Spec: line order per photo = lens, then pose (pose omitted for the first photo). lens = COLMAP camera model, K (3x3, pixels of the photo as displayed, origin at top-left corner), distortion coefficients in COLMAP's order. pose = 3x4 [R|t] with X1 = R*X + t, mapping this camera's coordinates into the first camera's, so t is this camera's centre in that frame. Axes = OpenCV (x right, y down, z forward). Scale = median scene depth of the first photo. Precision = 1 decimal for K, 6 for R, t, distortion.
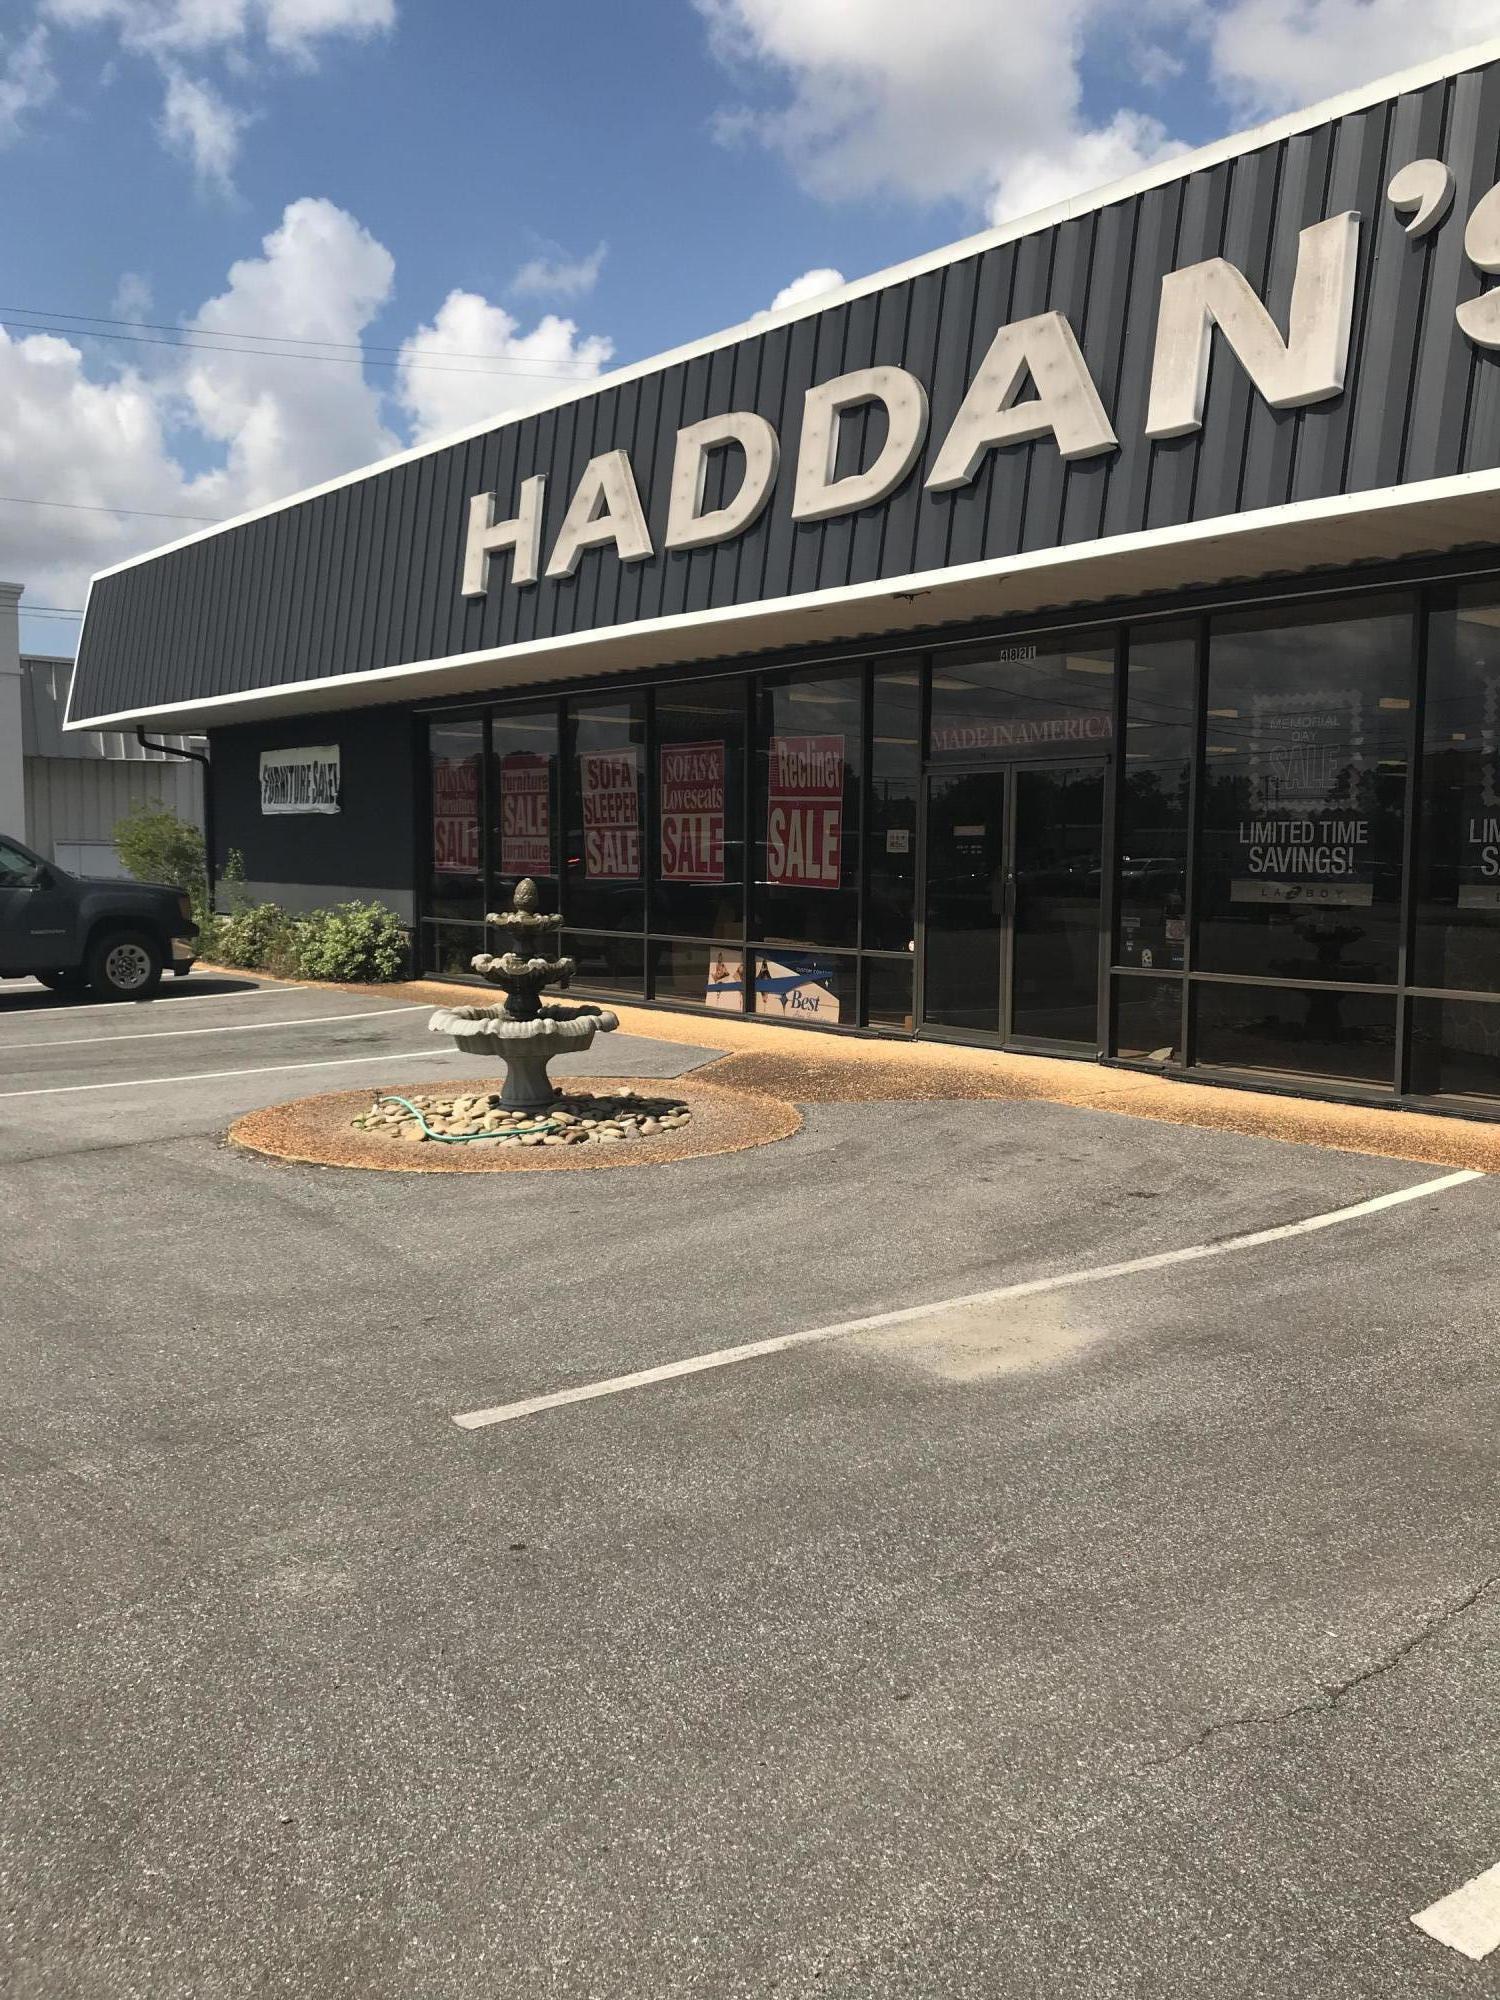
lens RADIAL K [[1658.2, 0, 760.3], [0, 1658.2, 993.4], [0, 0, 1]] dist [0.010892, 0.010089]
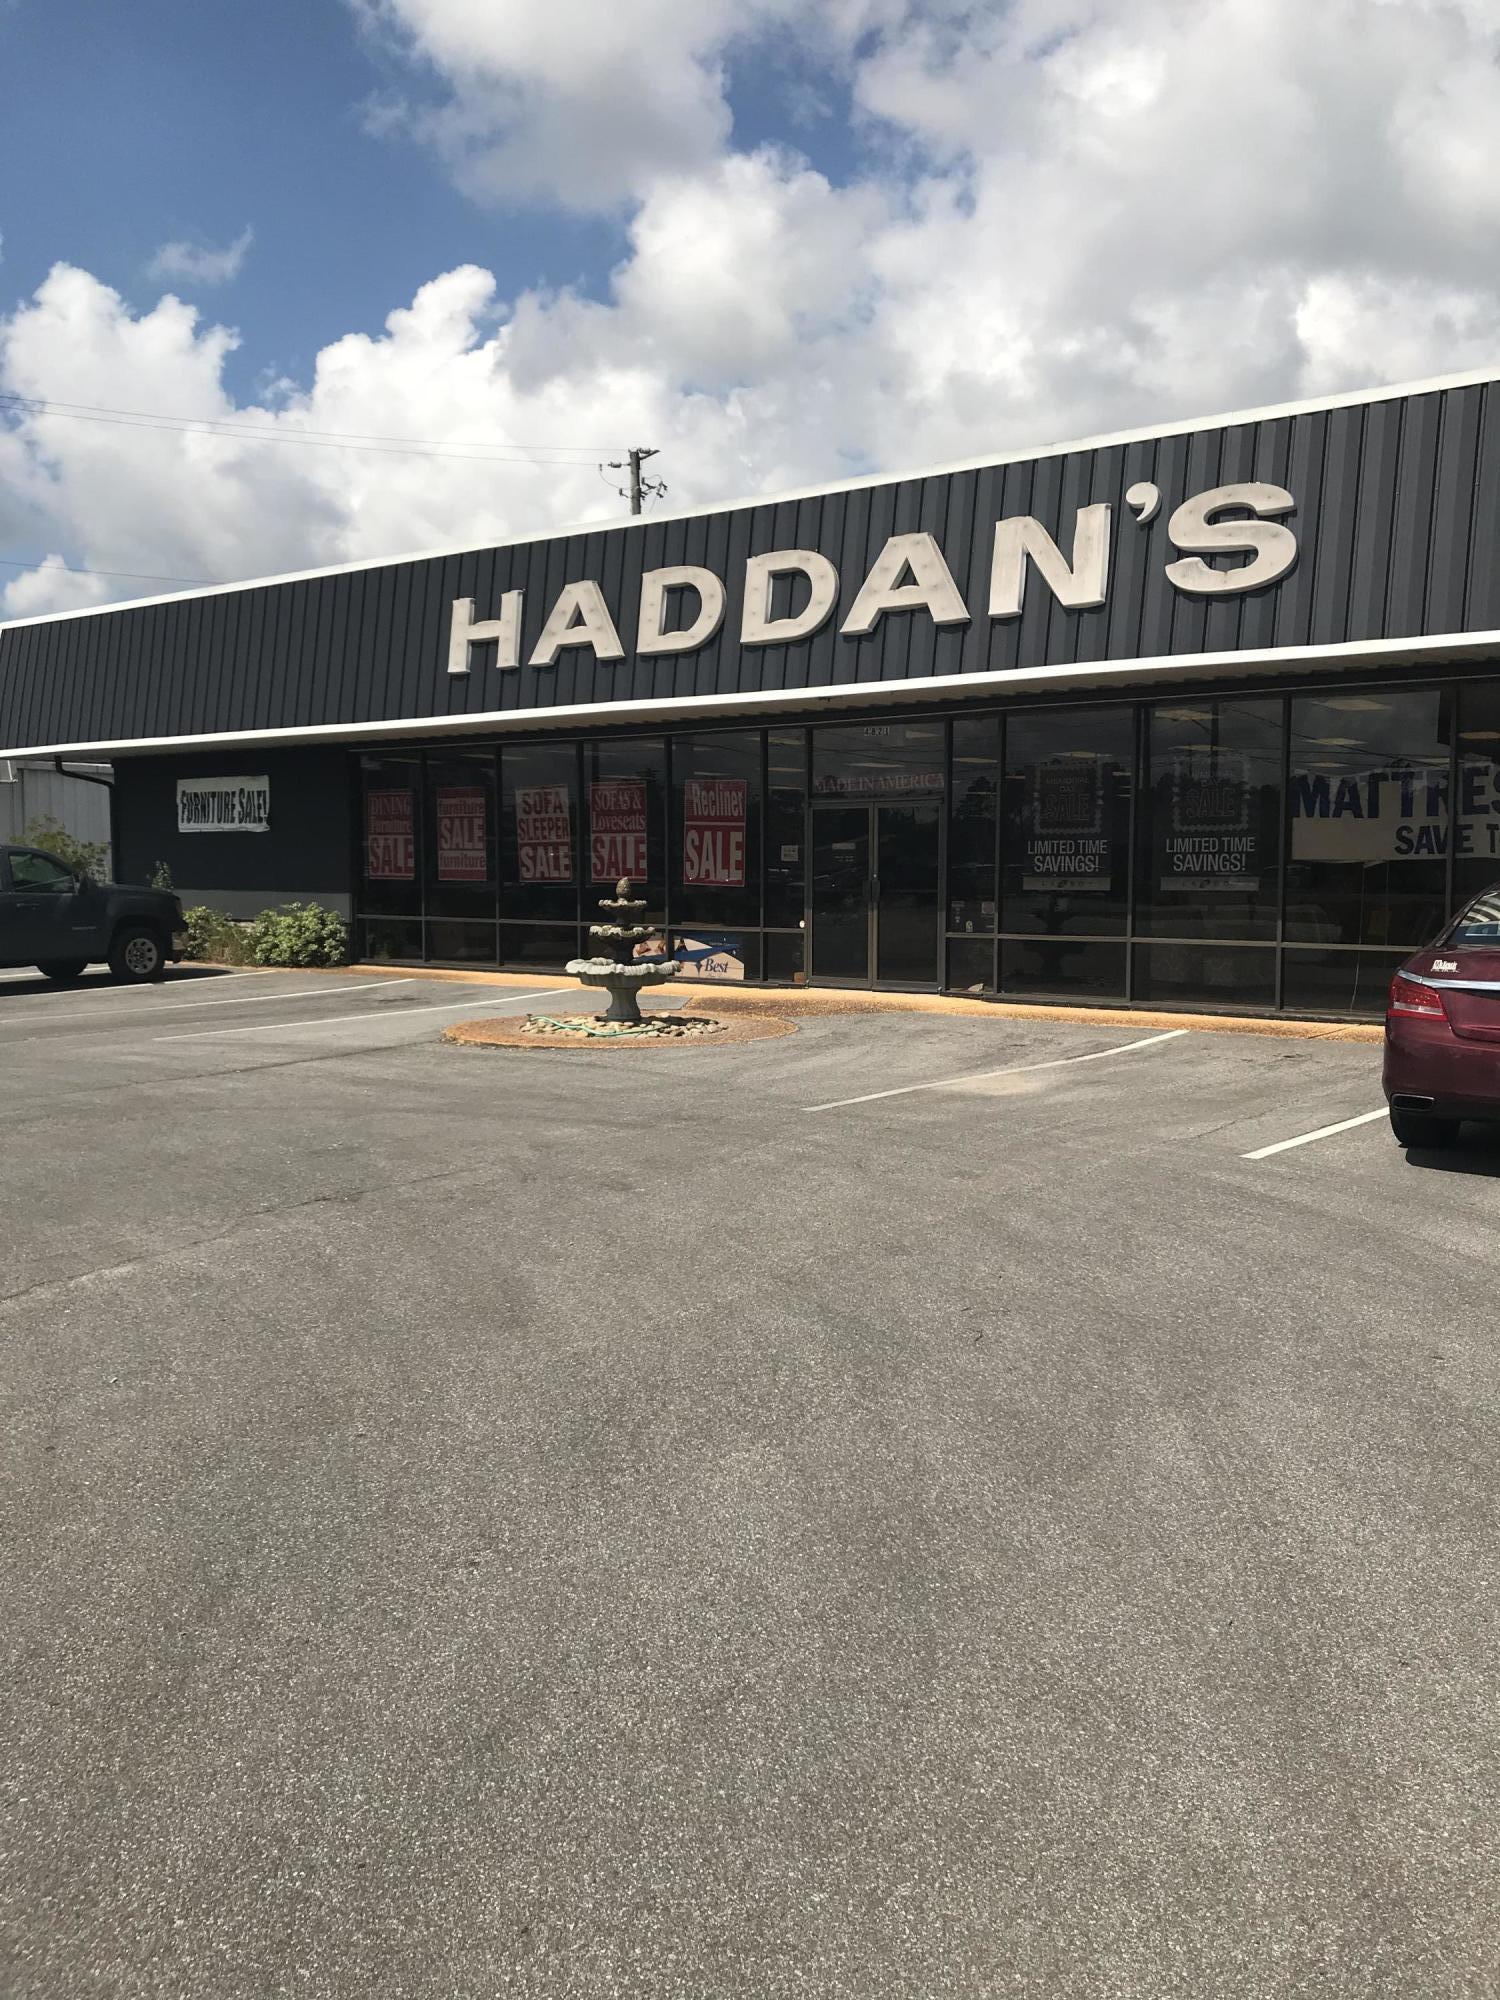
lens RADIAL K [[1658.4, 0, 750.0], [0, 1658.4, 1000.0], [0, 0, 1]] dist [0.054272, 0.002621]
pose [[0.978674, -0.023734, 0.204042, -0.269378], [0.023998, 0.999711, 0.001182, 0.037928], [-0.204011, 0.003739, 0.978961, -0.459393]]
